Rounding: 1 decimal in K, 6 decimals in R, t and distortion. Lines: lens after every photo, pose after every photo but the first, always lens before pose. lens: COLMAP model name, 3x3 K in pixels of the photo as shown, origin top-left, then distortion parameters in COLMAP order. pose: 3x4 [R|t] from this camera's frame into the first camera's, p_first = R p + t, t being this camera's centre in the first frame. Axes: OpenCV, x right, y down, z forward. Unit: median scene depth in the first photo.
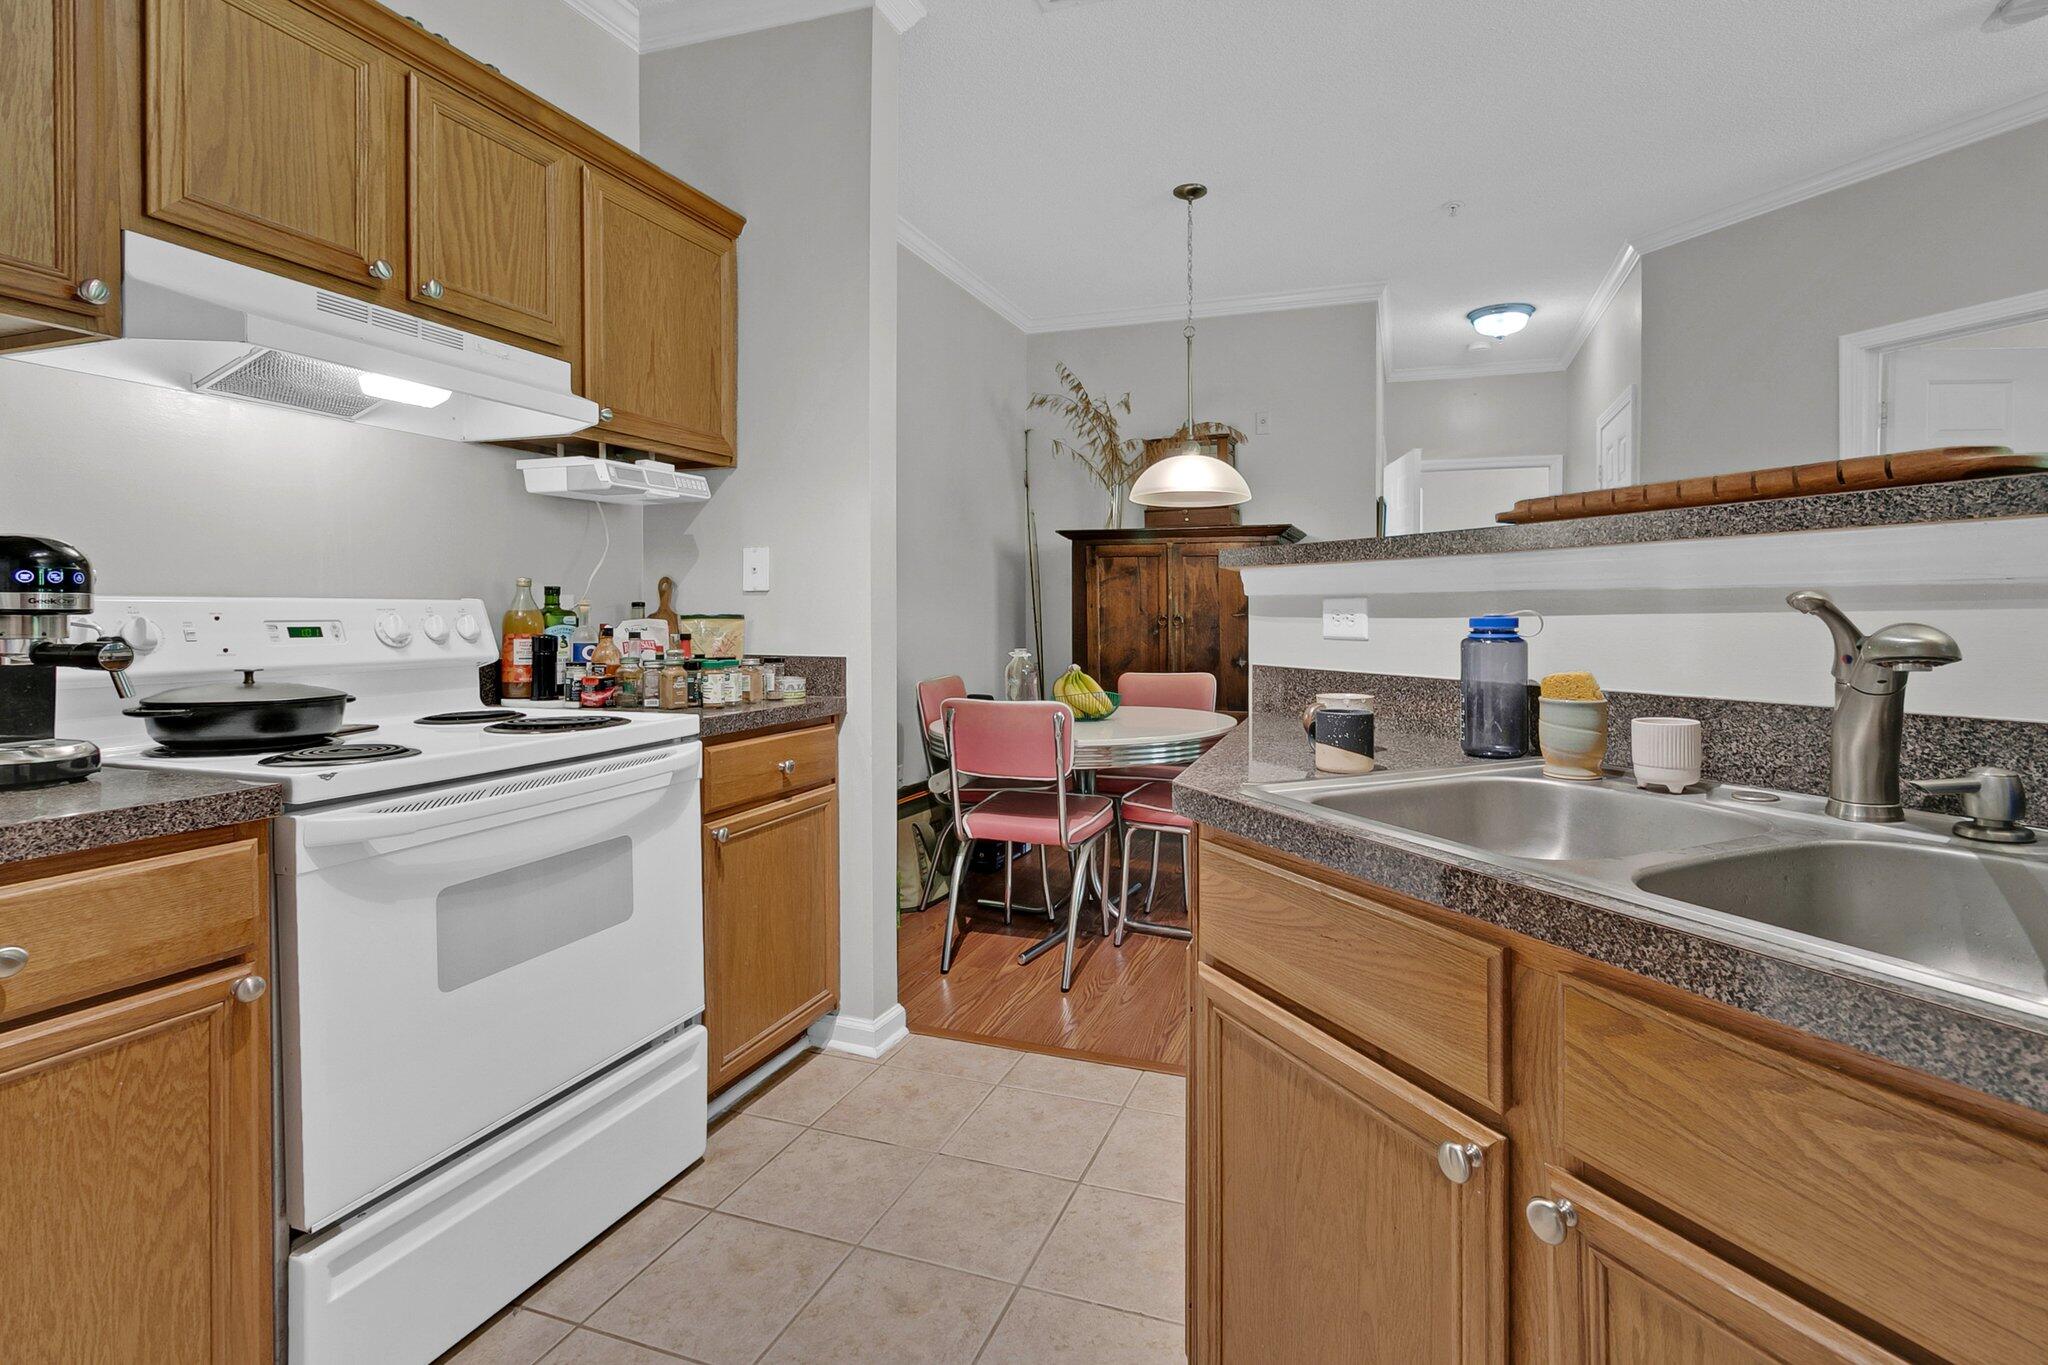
lens RADIAL K [[963.6, 0, 1084.5], [0, 963.6, 626.3], [0, 0, 1]] dist [0.005869, -0.000526]
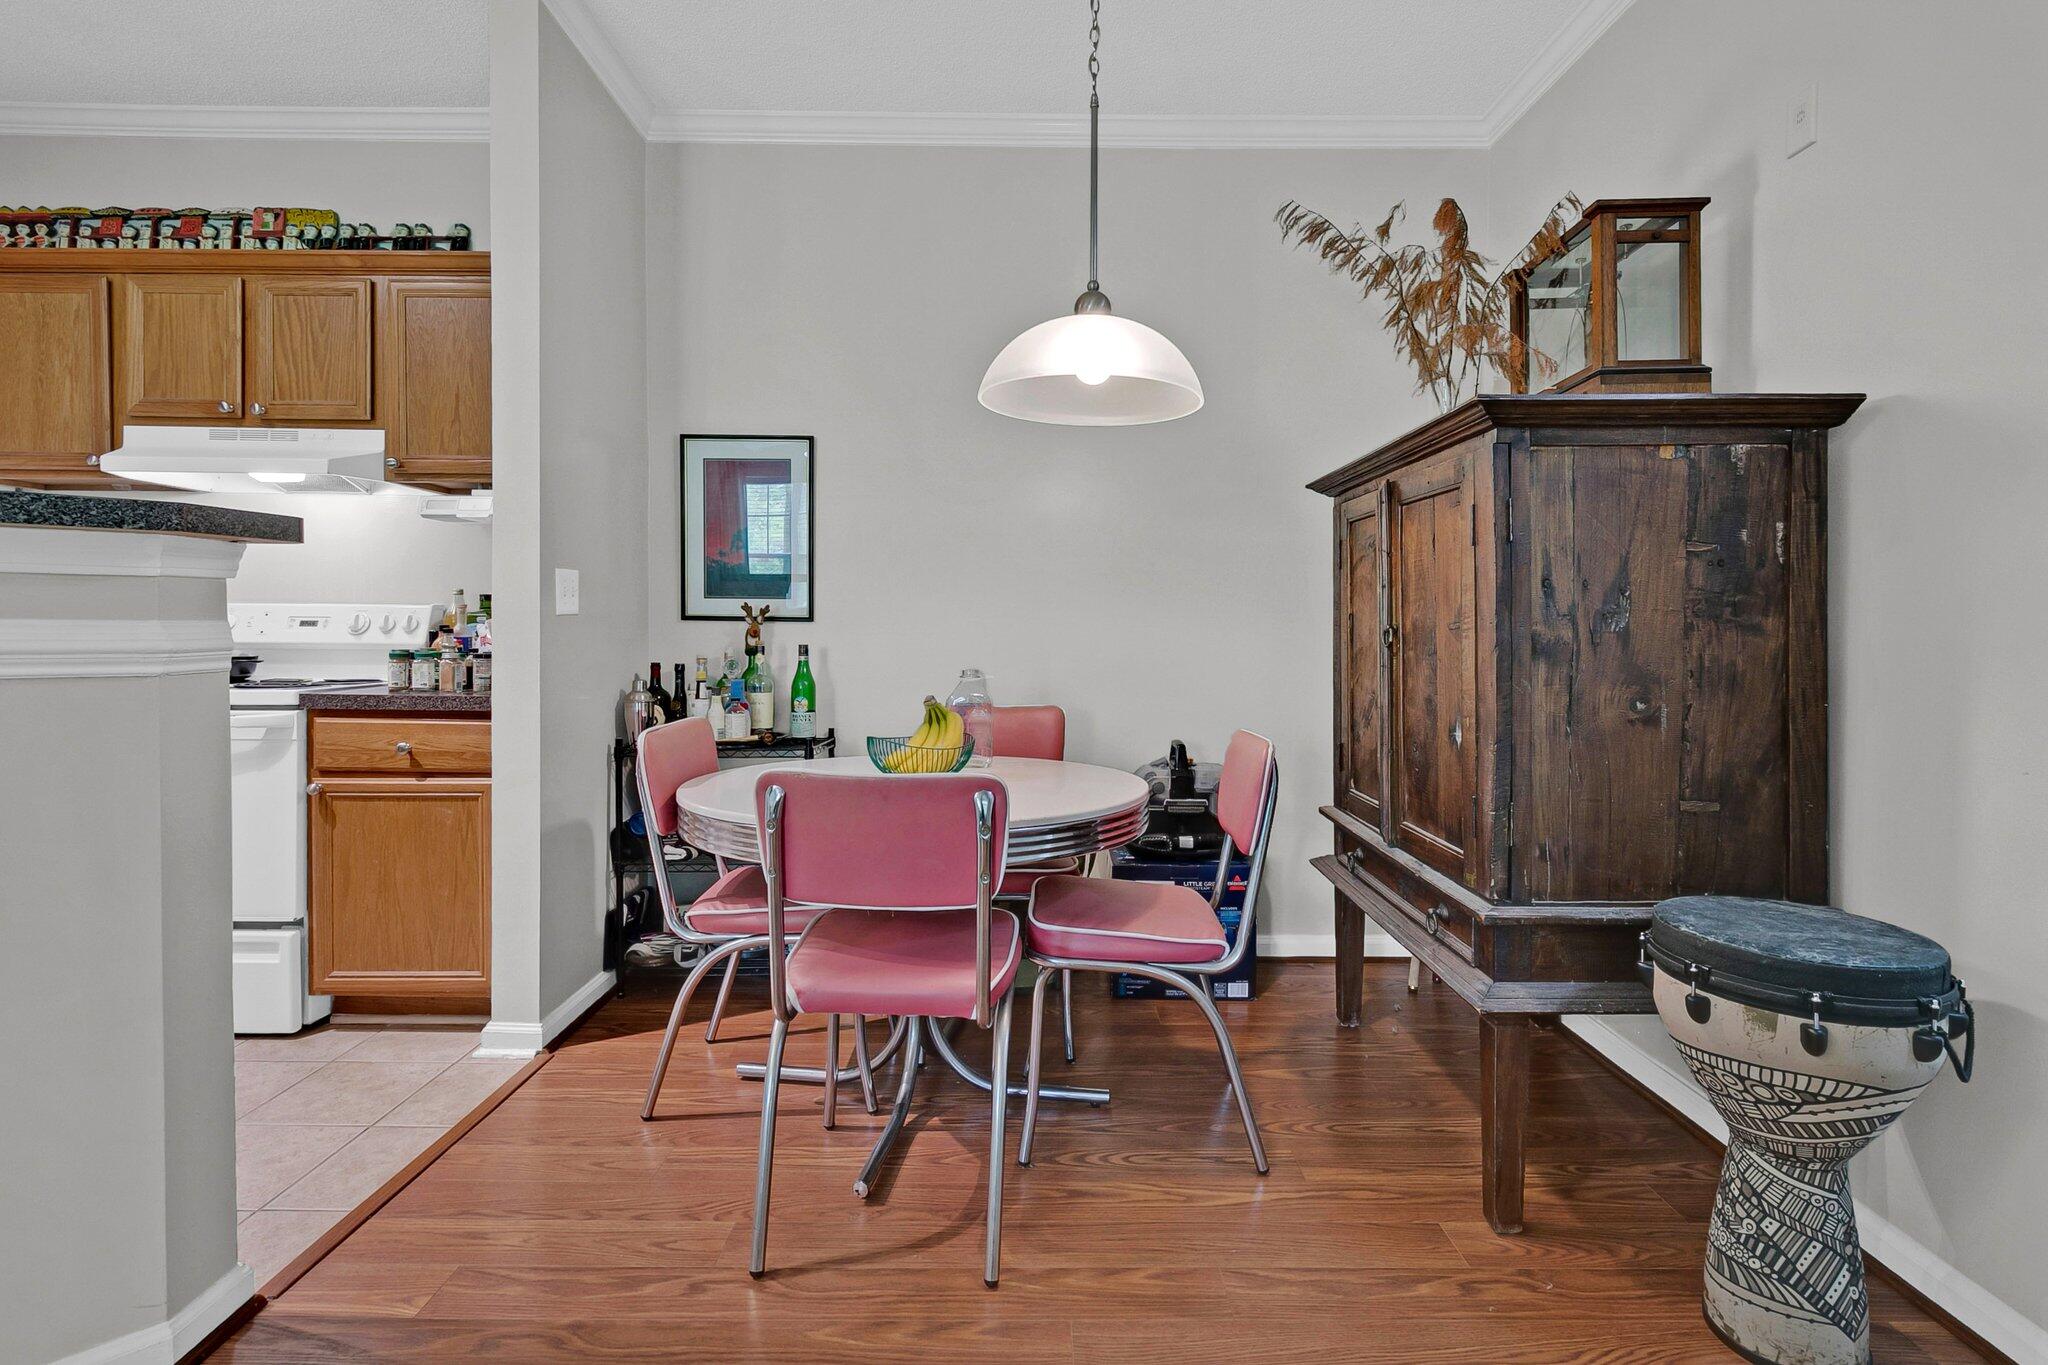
lens RADIAL K [[963.6, 0, 1031.1], [0, 963.6, 646.7], [0, 0, 1]] dist [0.005869, -0.000526]
pose [[0.332691, 0.021064, -0.942801, 1.129034], [-0.022314, 0.999646, 0.014460, -0.005950], [0.942772, 0.016227, 0.333044, 1.492033]]
